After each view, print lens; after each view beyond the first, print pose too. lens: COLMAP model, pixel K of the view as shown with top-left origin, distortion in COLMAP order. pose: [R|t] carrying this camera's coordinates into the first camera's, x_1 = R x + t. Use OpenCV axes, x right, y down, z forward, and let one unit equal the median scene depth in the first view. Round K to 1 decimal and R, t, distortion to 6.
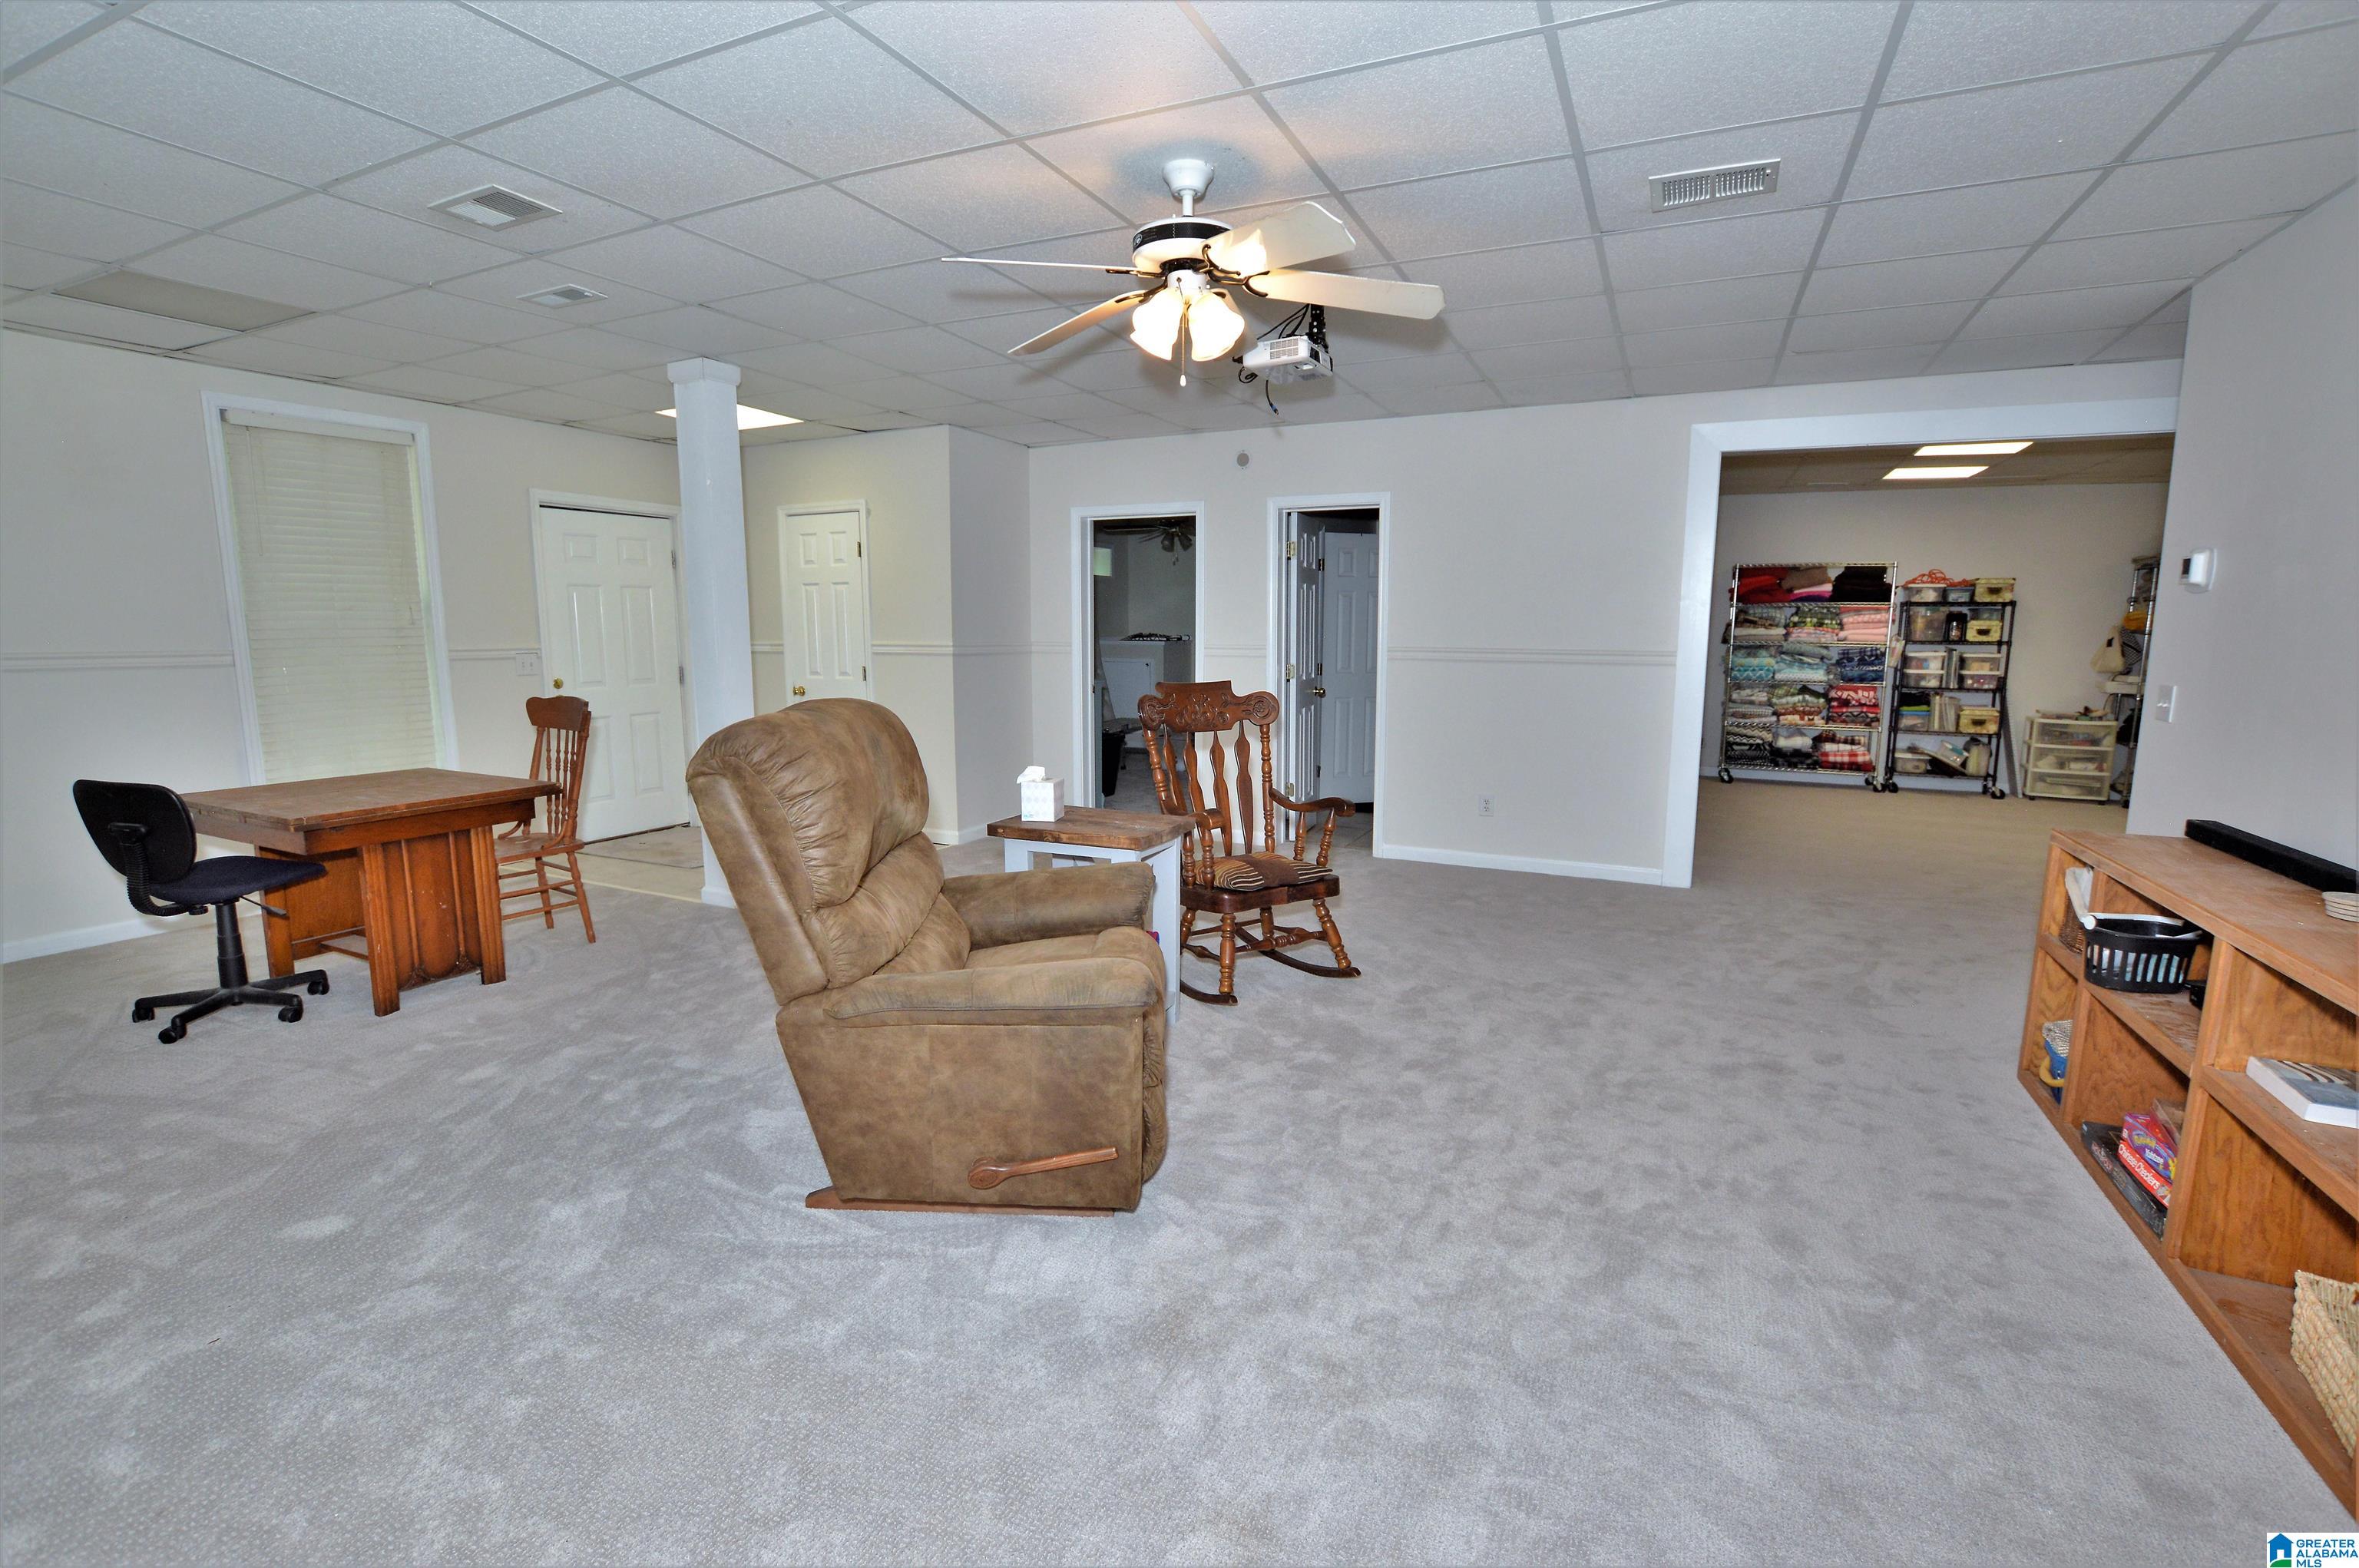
lens RADIAL K [[1058.2, 0, 1174.6], [0, 1058.2, 782.0], [0, 0, 1]] dist [-0.025985, 0.000624]
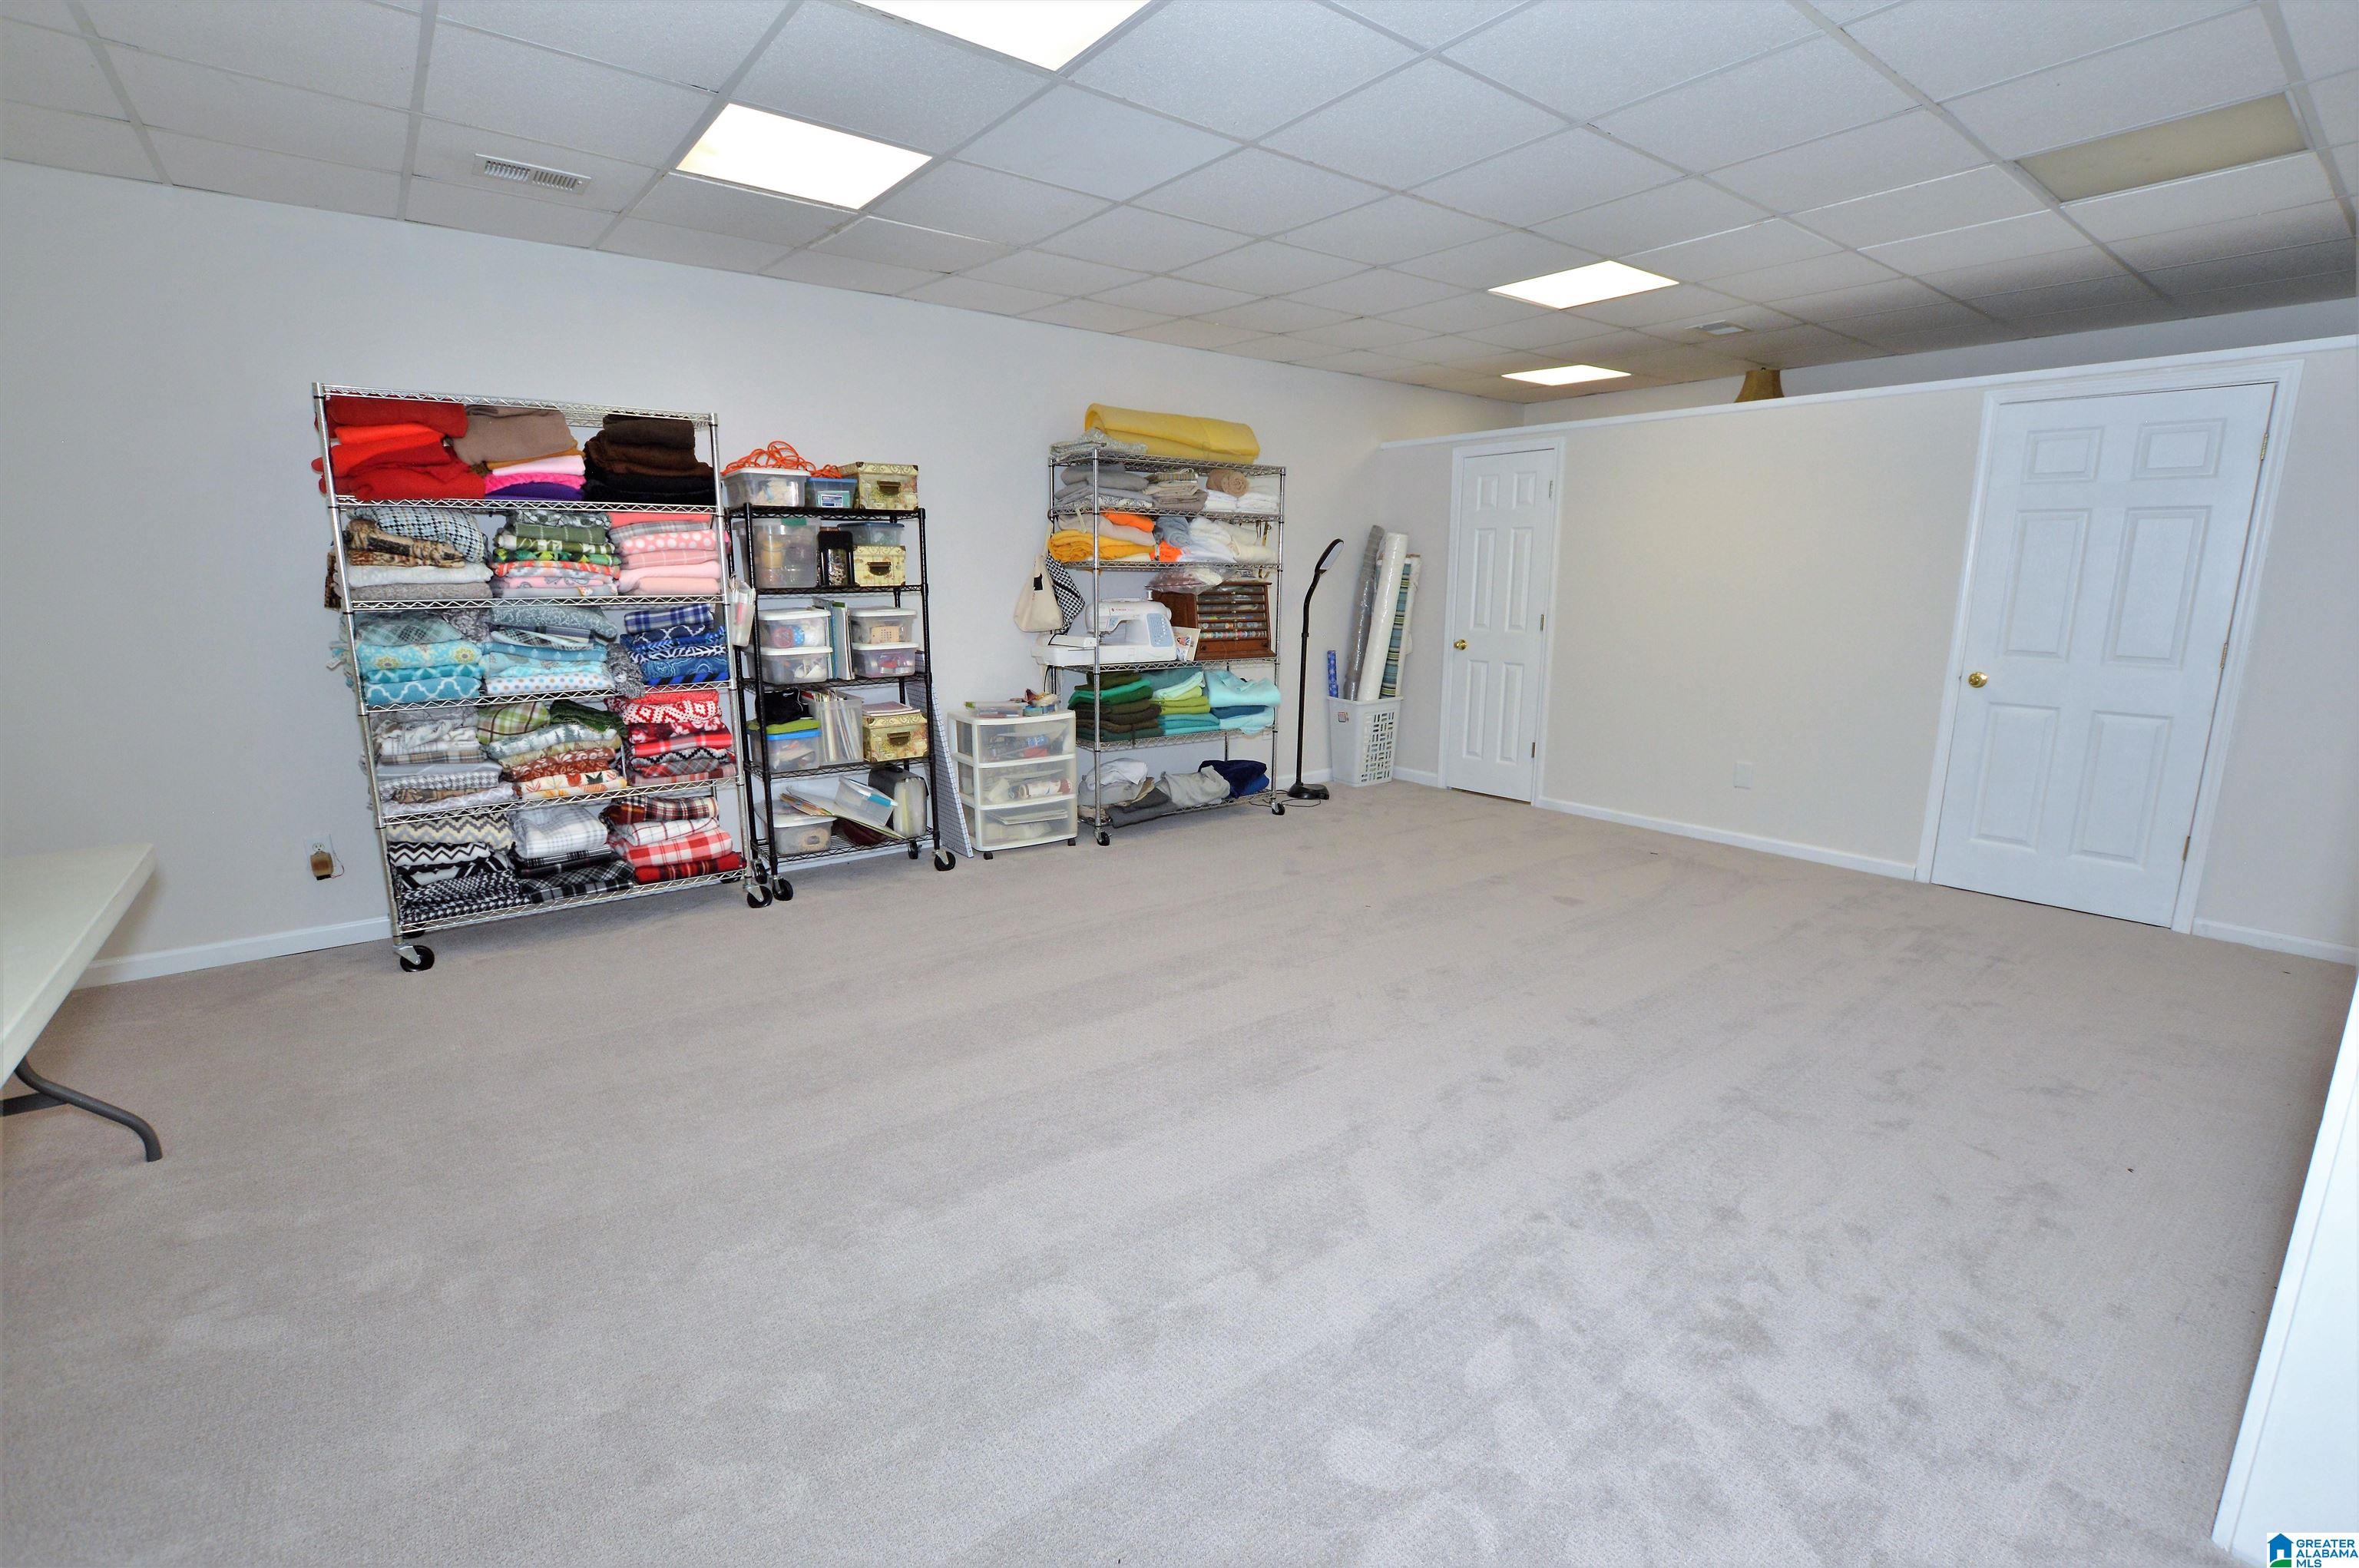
lens RADIAL K [[1058.2, 0, 1174.6], [0, 1058.2, 782.0], [0, 0, 1]] dist [-0.025985, 0.000624]
pose [[0.456325, -0.179010, 0.871621, 0.350374], [0.130651, 0.982418, 0.133365, -0.087013], [-0.880169, 0.053020, 0.471690, 0.604736]]
